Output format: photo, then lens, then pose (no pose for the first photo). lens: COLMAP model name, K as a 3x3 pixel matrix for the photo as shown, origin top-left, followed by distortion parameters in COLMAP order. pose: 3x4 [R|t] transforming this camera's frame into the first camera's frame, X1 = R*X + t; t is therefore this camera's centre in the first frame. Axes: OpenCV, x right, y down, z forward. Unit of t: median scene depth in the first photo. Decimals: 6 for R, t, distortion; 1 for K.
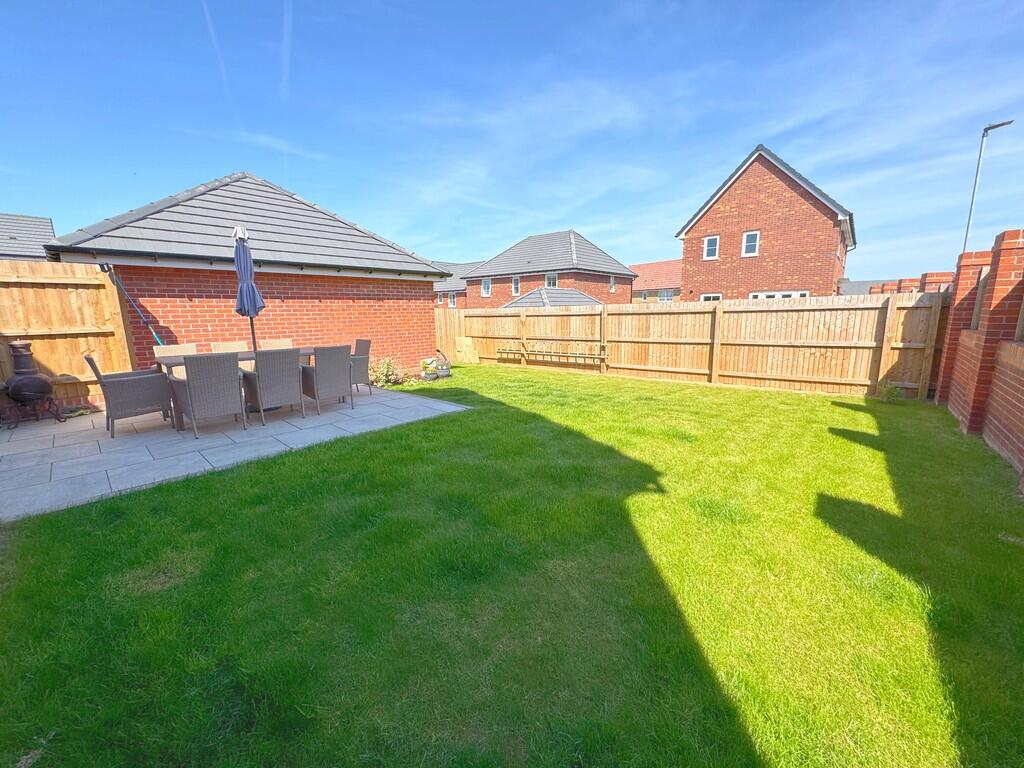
lens RADIAL K [[410.1, 0, 512.4], [0, 410.1, 384.0], [0, 0, 1]] dist [-0.003285, -0.000211]
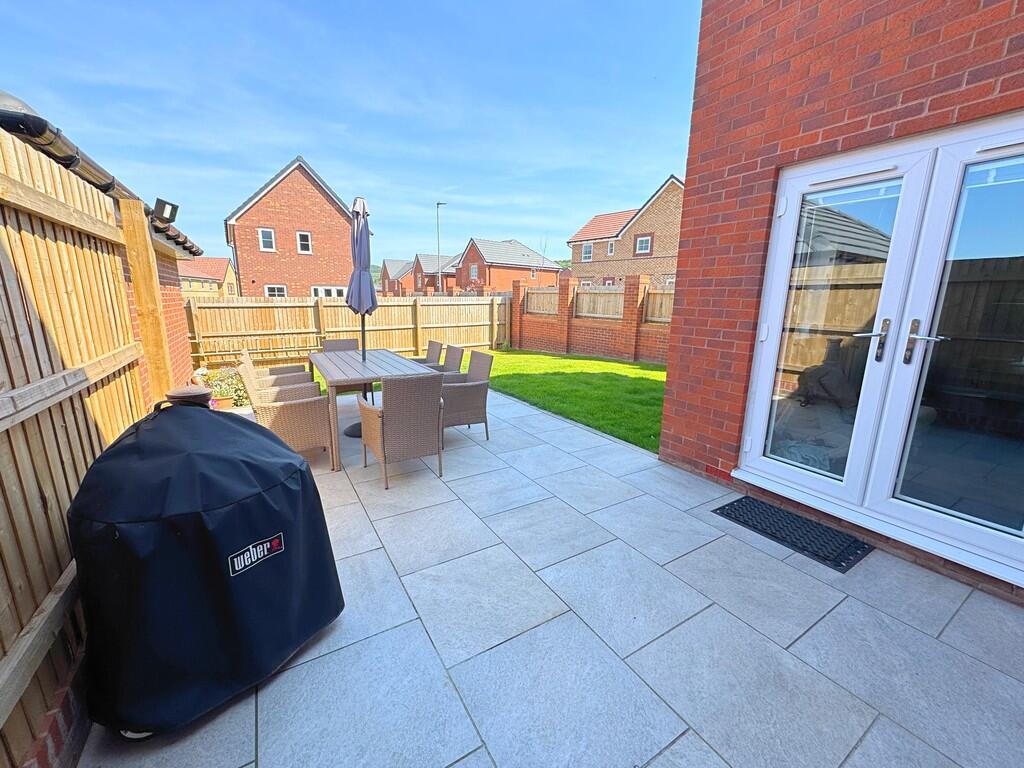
lens RADIAL K [[410.1, 0, 513.8], [0, 410.1, 387.4], [0, 0, 1]] dist [-0.003285, -0.000211]
pose [[0.264882, -0.188235, 0.945730, -0.770639], [0.152587, 0.976587, 0.151640, -0.060390], [-0.952132, 0.104140, 0.287403, 0.295086]]
